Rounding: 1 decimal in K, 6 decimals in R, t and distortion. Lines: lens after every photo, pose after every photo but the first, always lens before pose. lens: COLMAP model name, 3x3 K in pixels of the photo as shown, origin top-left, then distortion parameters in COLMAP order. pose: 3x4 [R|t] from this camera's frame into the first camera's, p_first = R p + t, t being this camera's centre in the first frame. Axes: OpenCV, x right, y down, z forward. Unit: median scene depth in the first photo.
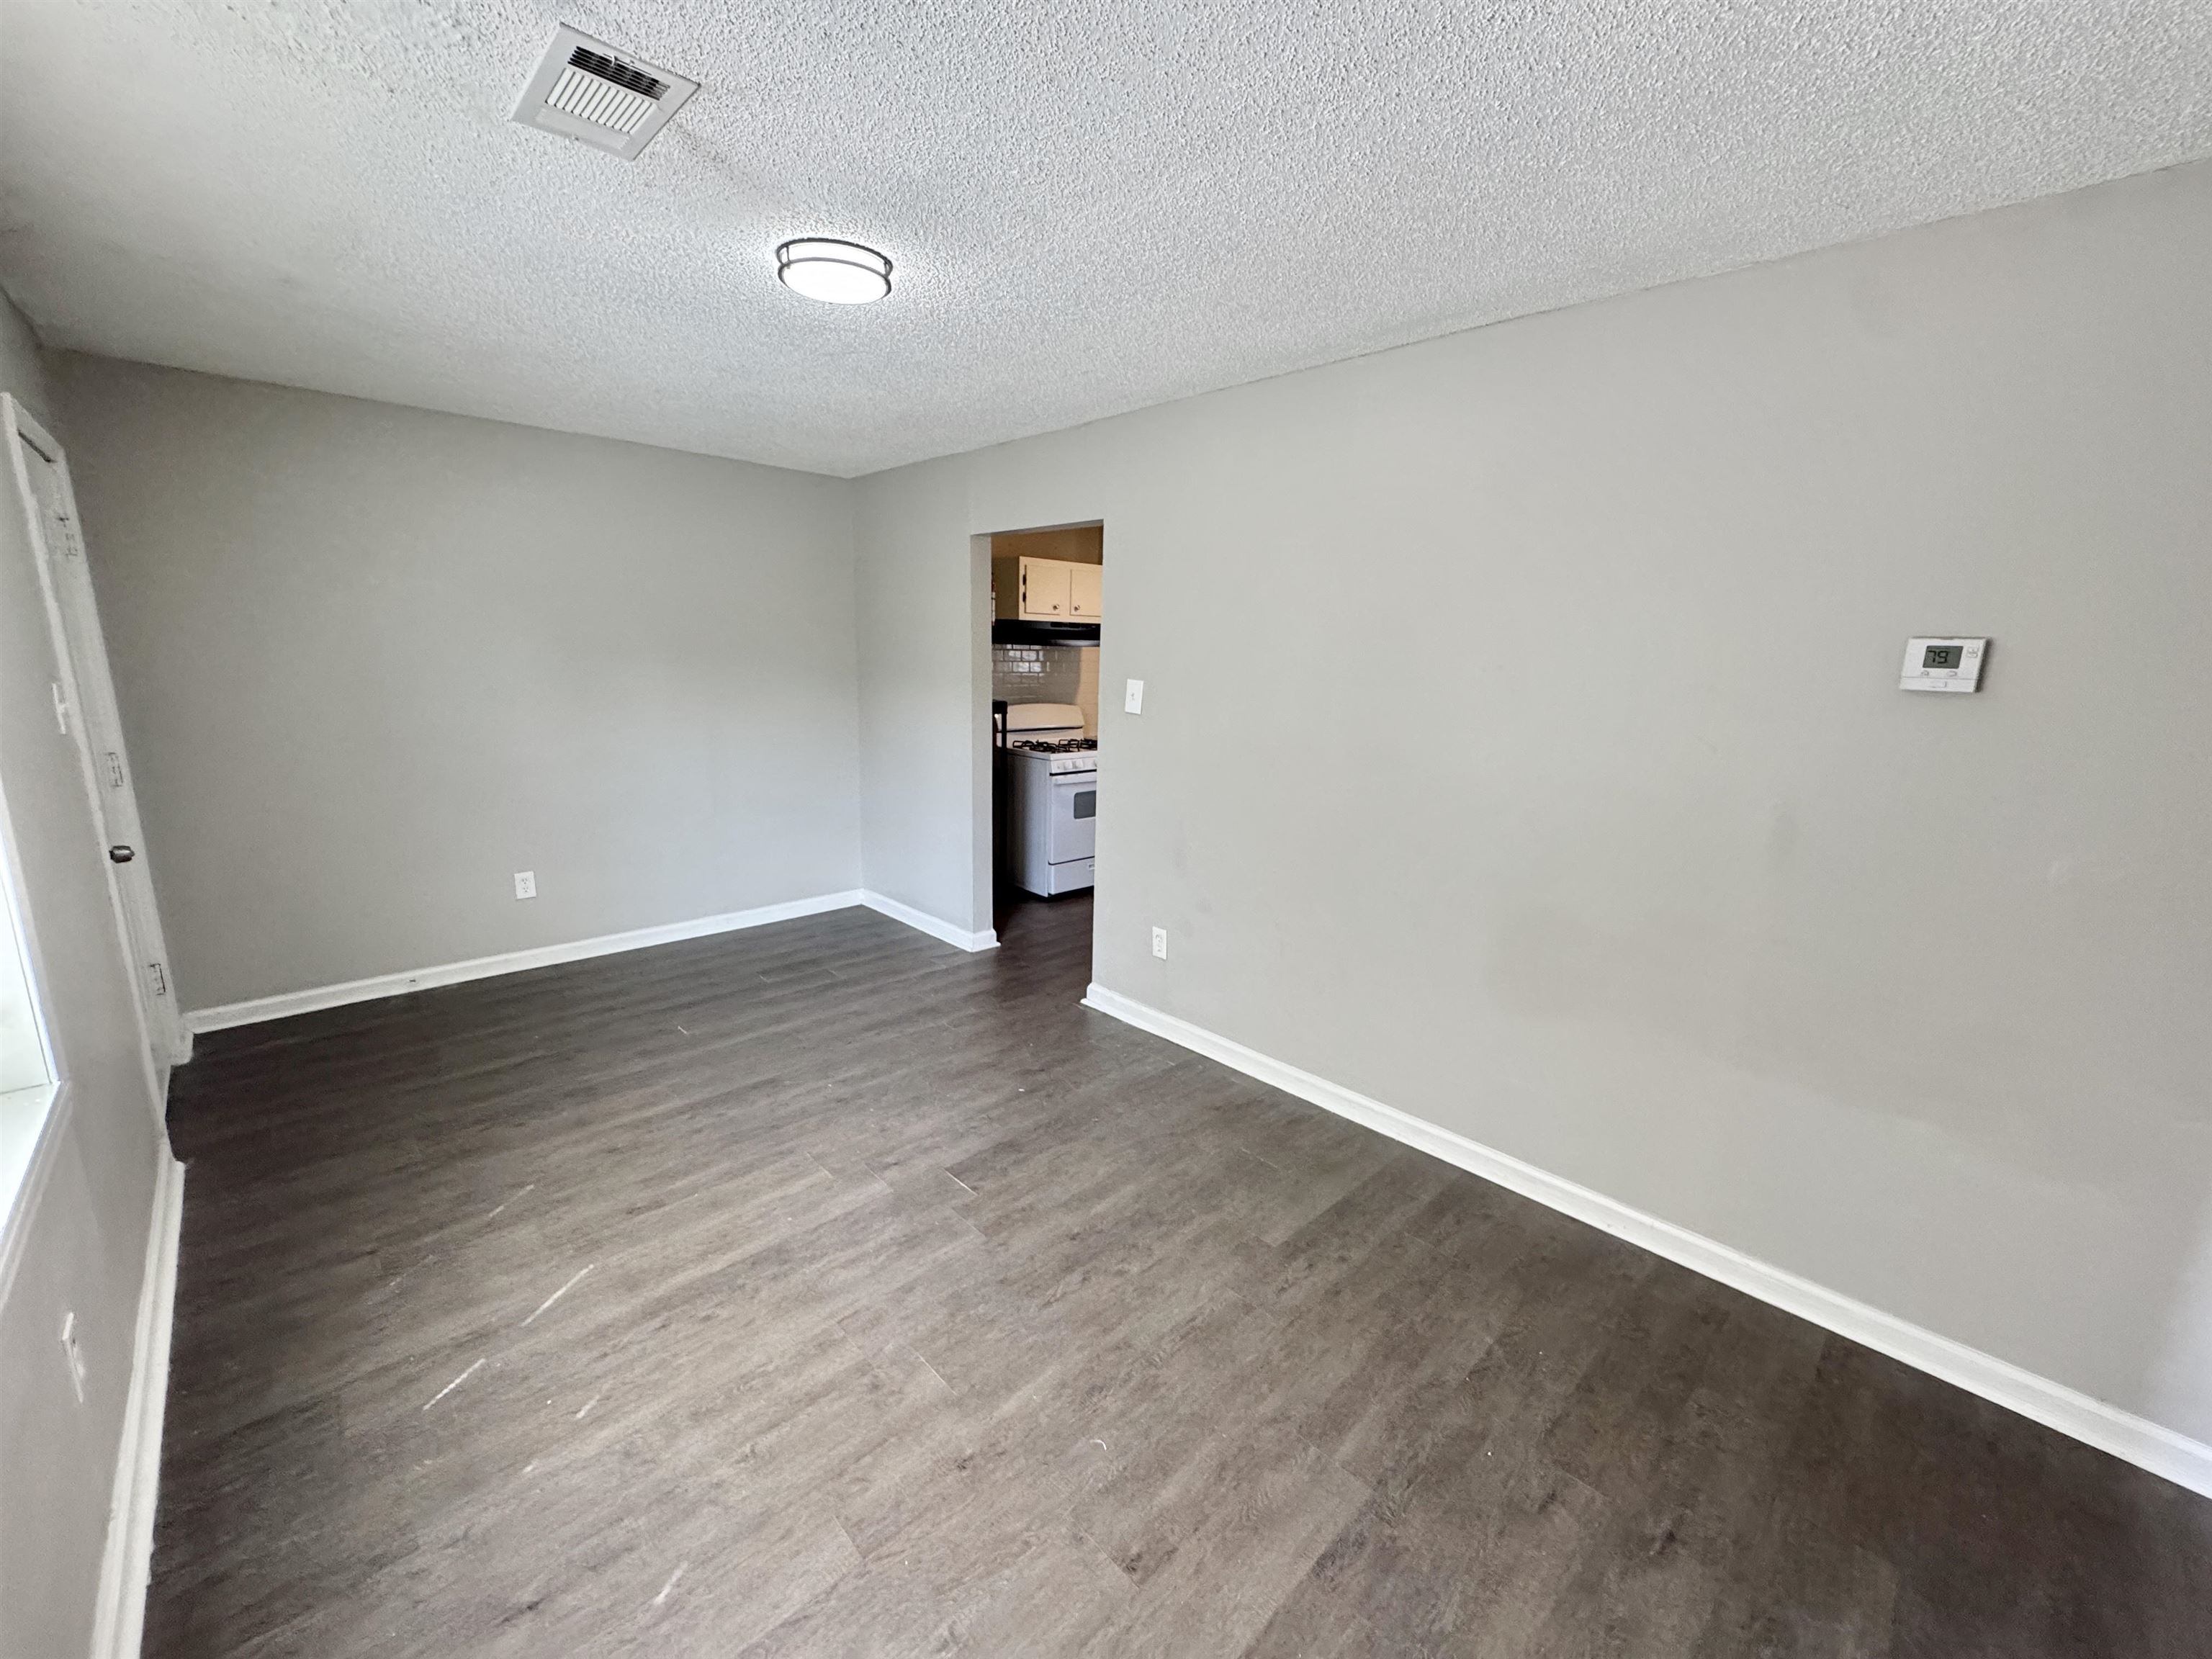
lens RADIAL K [[880.6, 0, 1106.0], [0, 880.6, 829.5], [0, 0, 1]] dist [-0.001642, -0.000093]
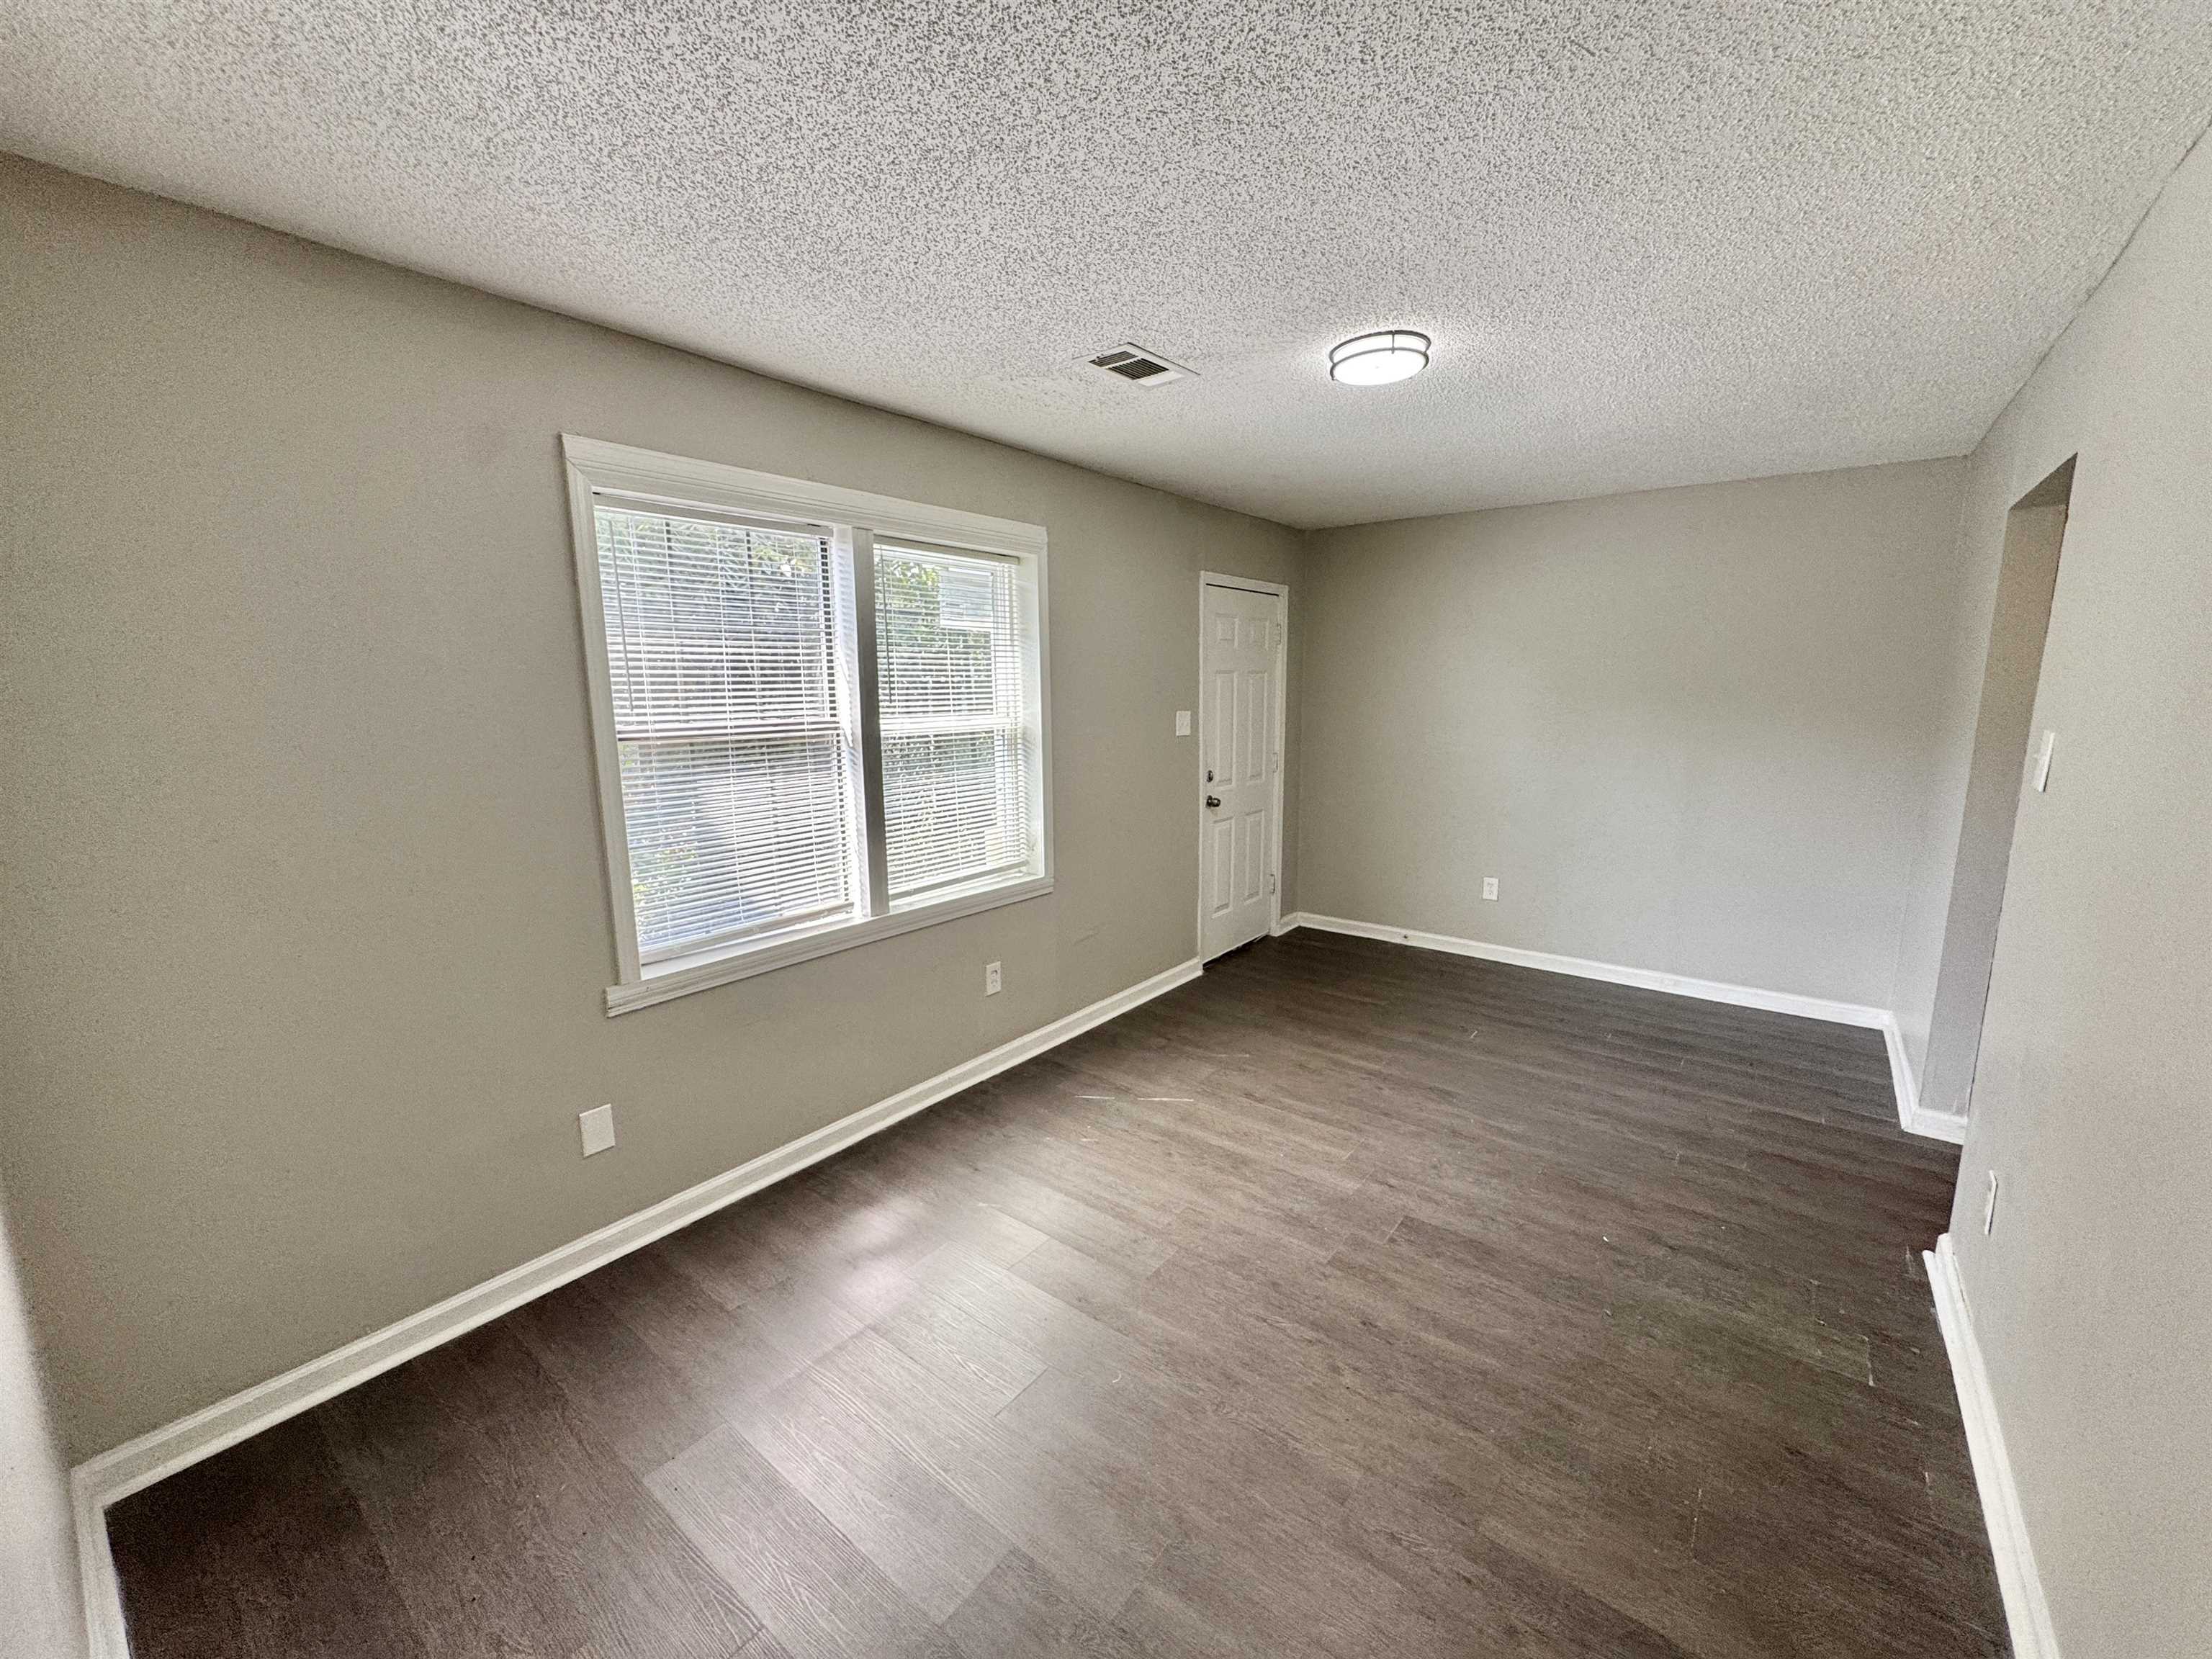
lens RADIAL K [[880.6, 0, 1106.0], [0, 880.6, 829.5], [0, 0, 1]] dist [-0.001642, -0.000093]
pose [[0.136630, 0.135492, -0.981312, 0.590902], [-0.188980, 0.975975, 0.108443, -0.063320], [0.972429, 0.170632, 0.158953, 0.402884]]
